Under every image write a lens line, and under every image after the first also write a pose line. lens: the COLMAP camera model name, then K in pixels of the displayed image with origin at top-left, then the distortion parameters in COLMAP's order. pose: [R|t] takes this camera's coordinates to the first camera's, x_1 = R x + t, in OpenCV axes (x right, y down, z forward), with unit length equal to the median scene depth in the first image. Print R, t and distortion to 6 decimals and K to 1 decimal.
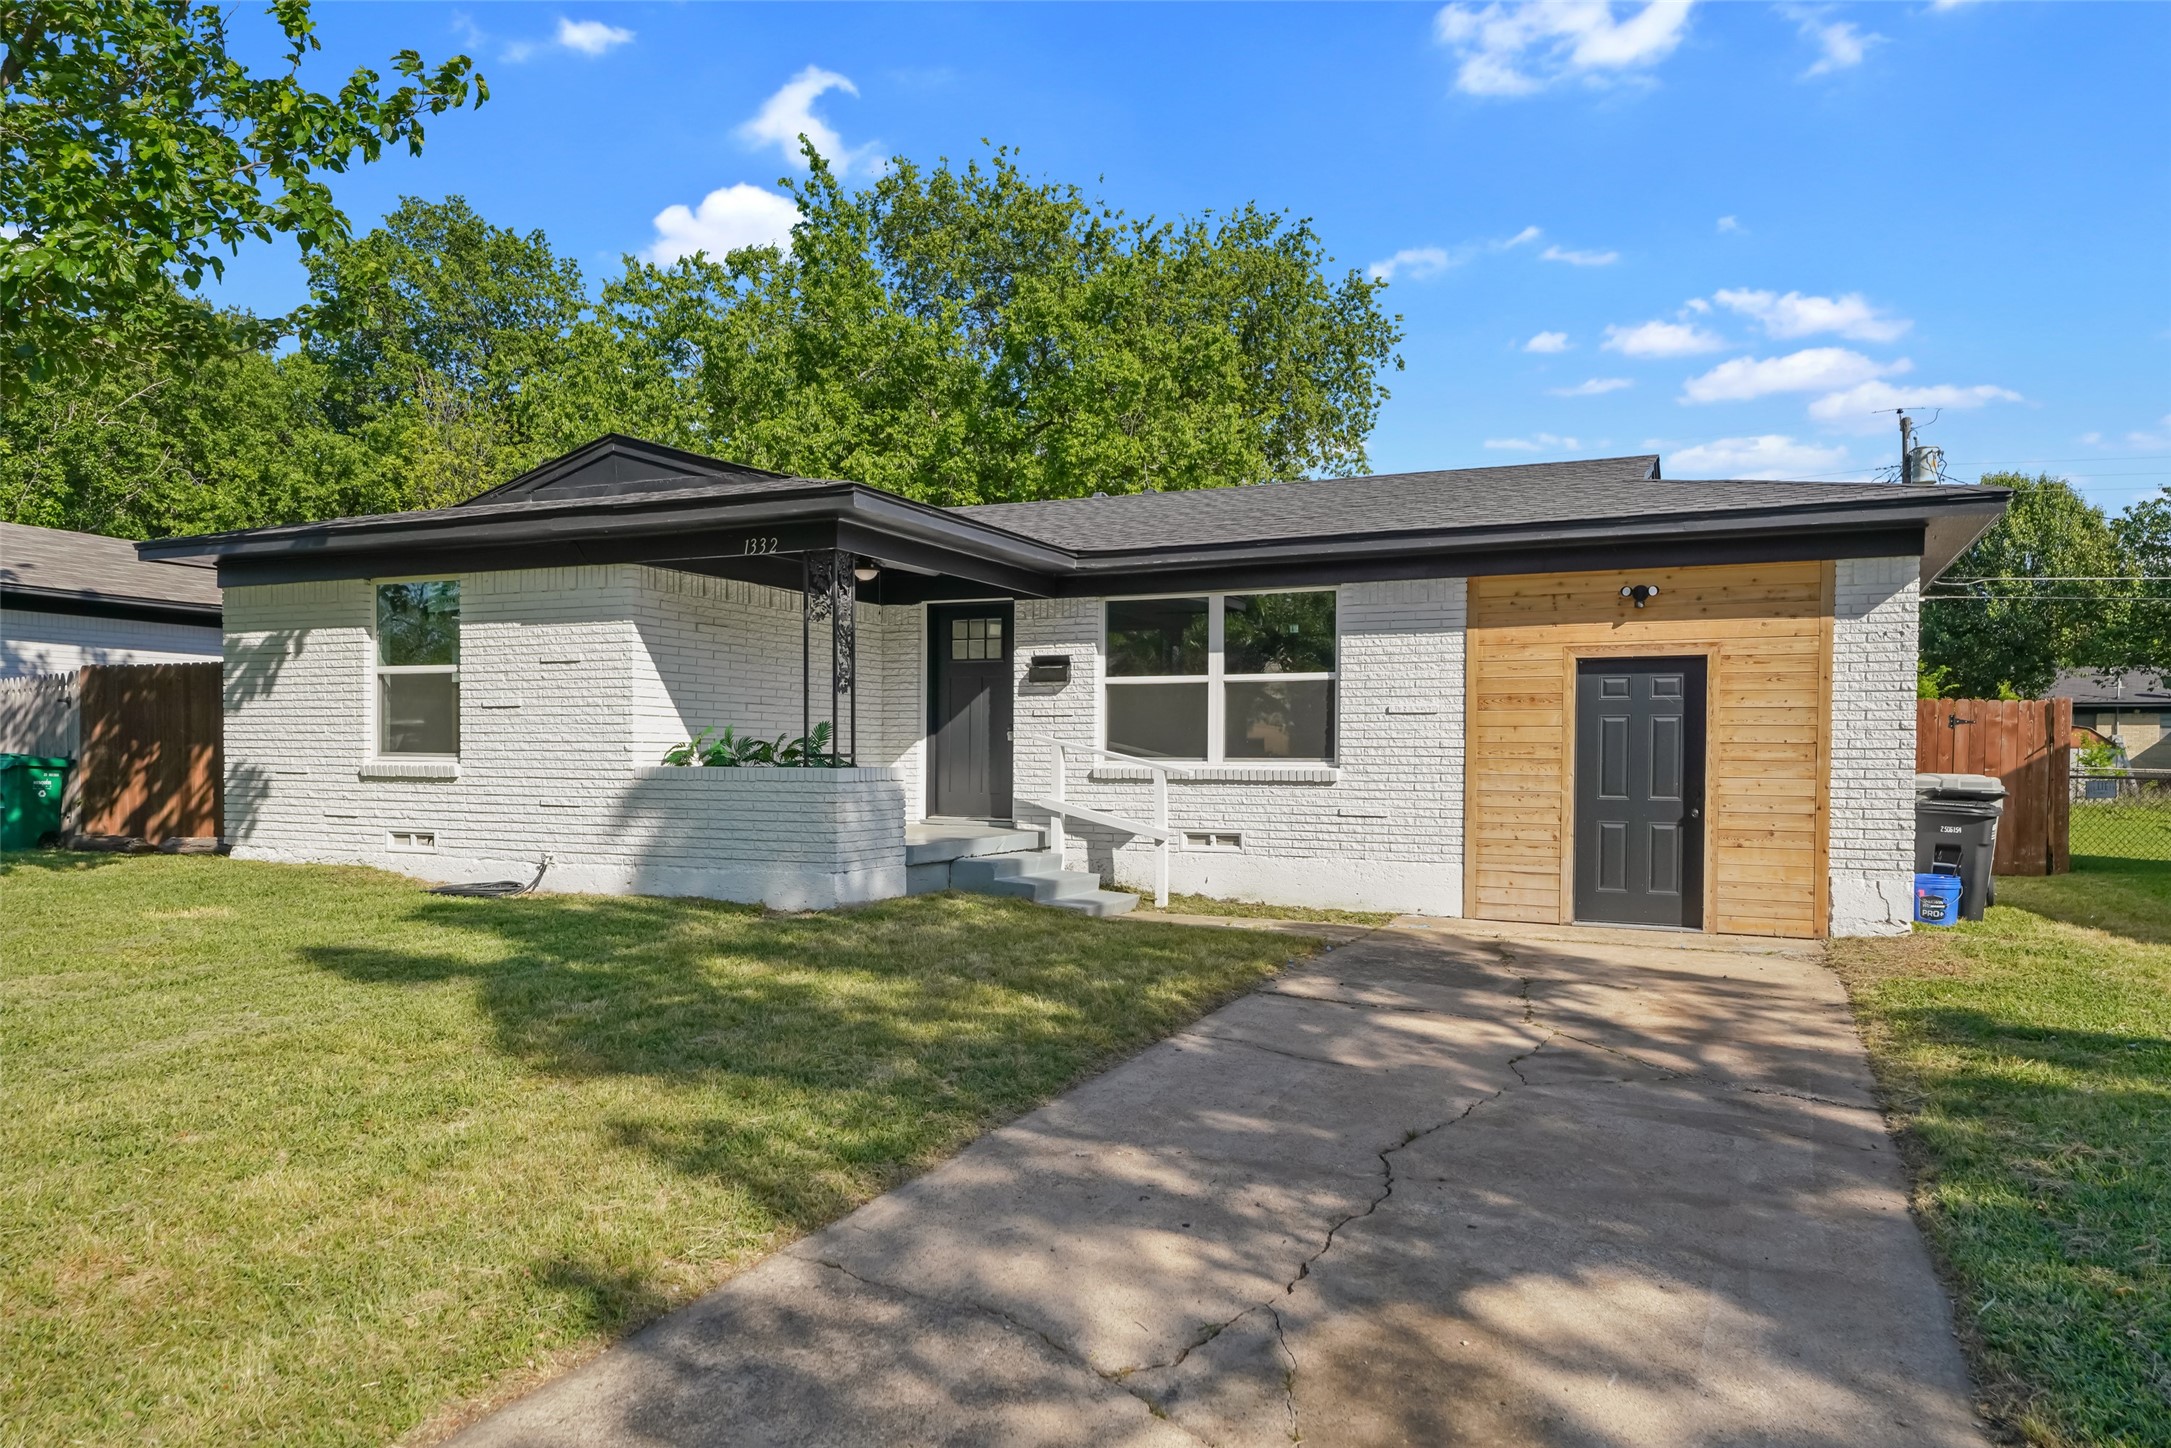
lens RADIAL K [[1446.5, 0, 1084.7], [0, 1446.5, 747.5], [0, 0, 1]] dist [-0.072968, -0.001630]
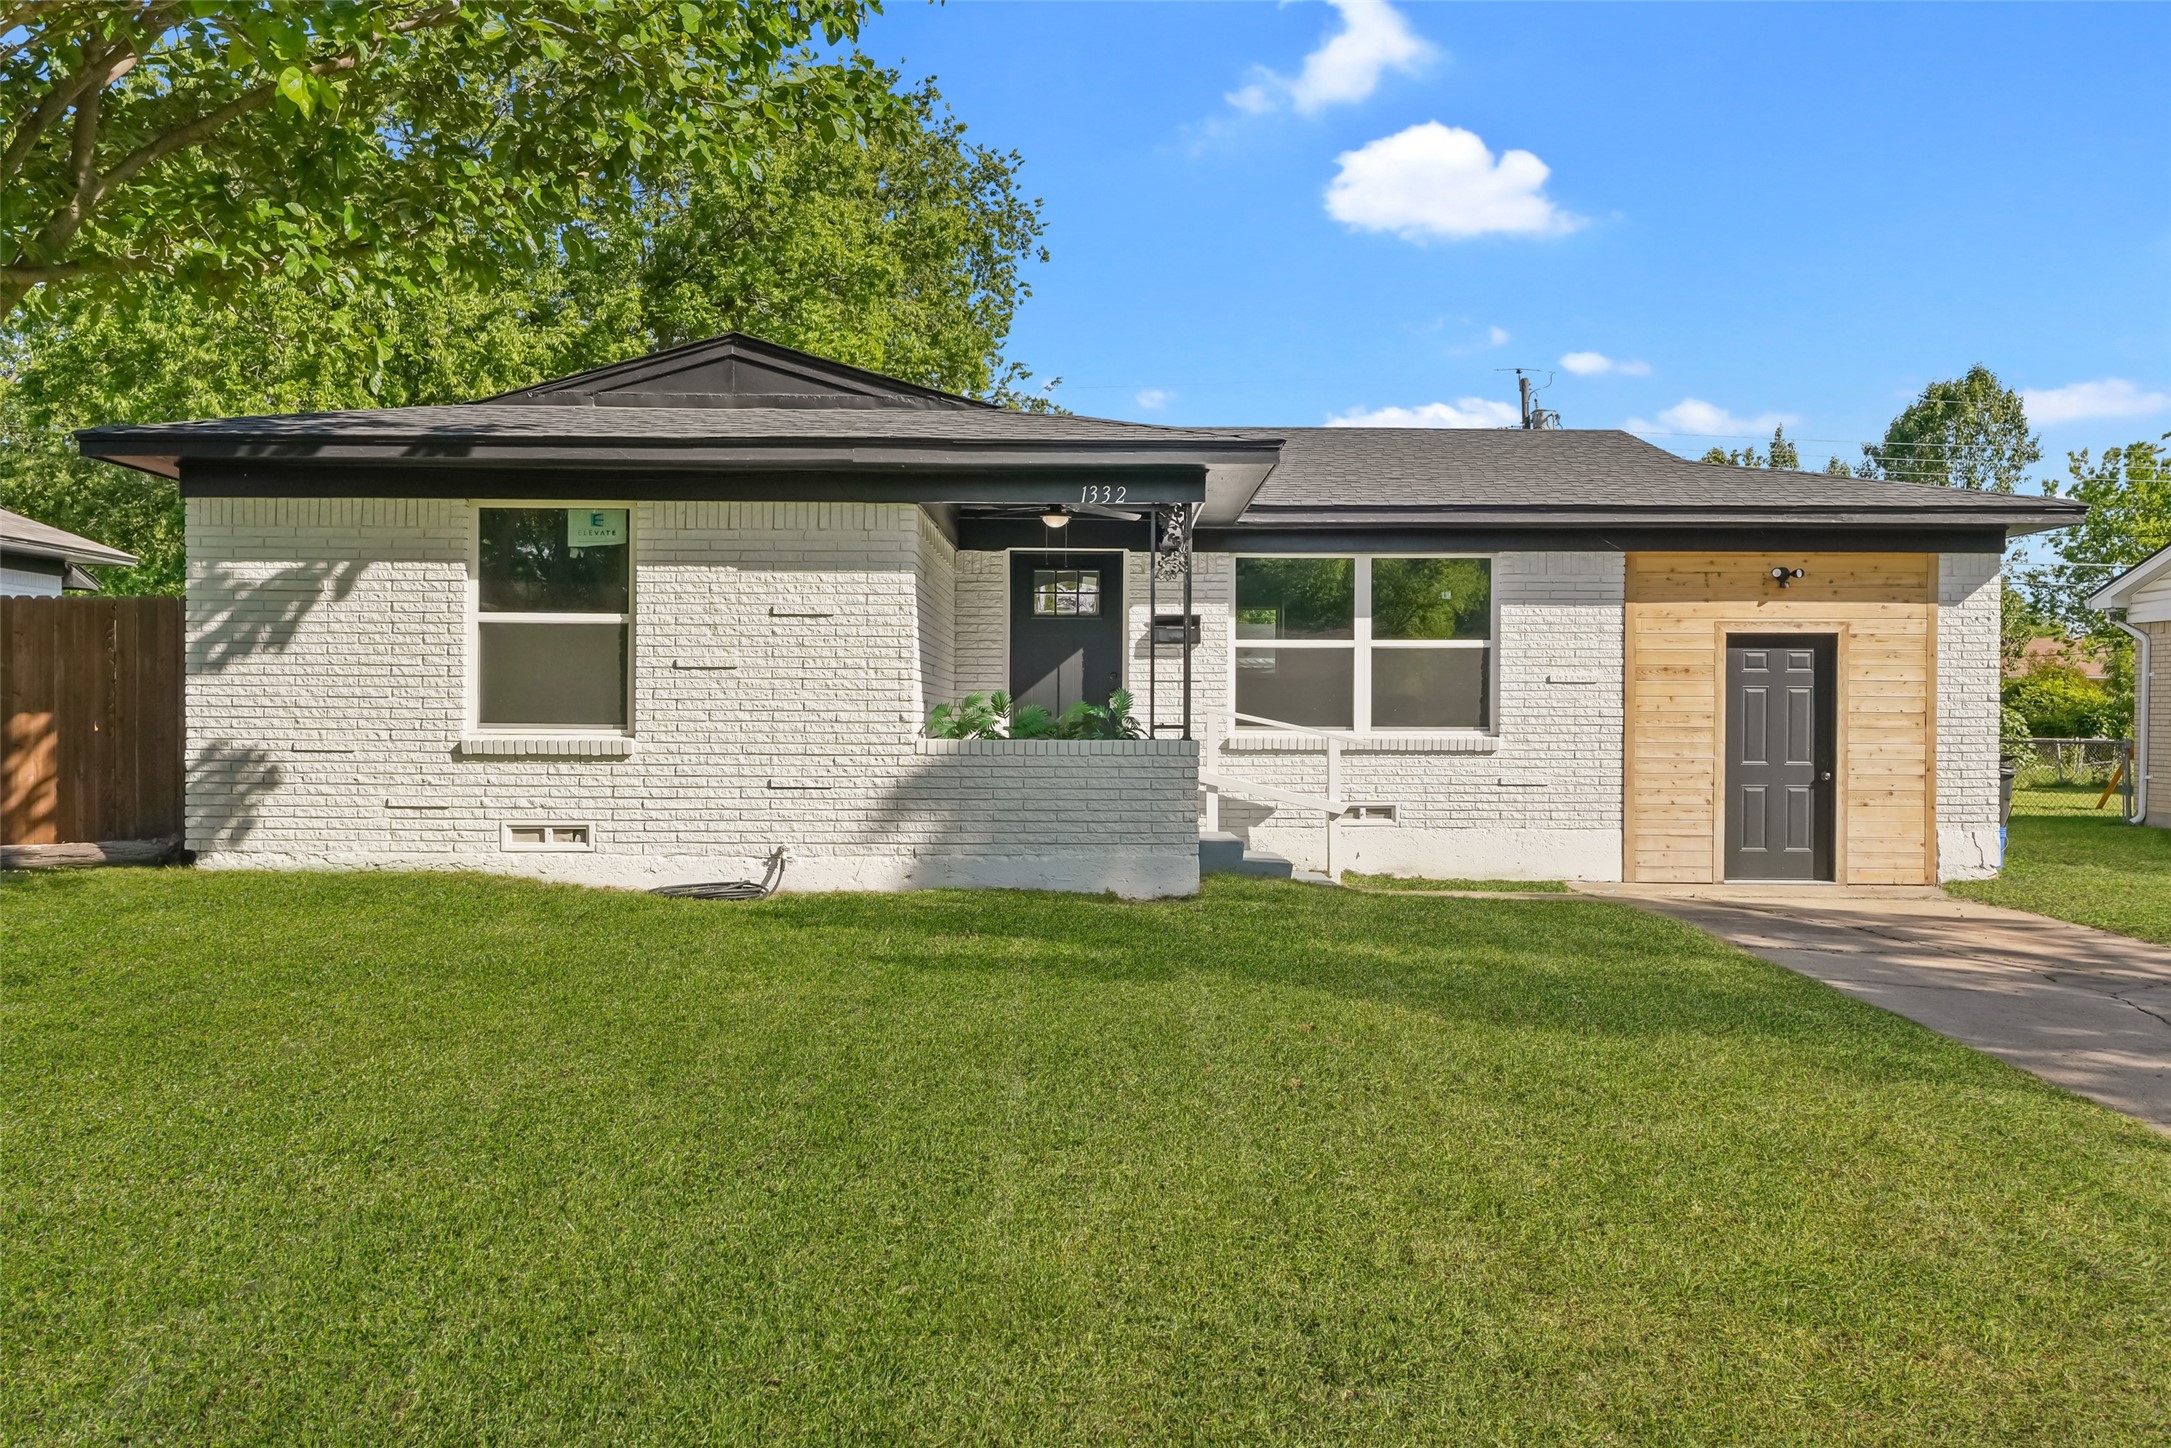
lens RADIAL K [[1900.0, 0, 1086.1], [0, 1900.0, 734.8], [0, 0, 1]] dist [-0.132557, 0.003978]
pose [[0.912242, -0.005135, 0.409620, -0.621880], [0.000011, 0.999922, 0.012510, -0.003681], [-0.409652, -0.011407, 0.912170, -0.070282]]
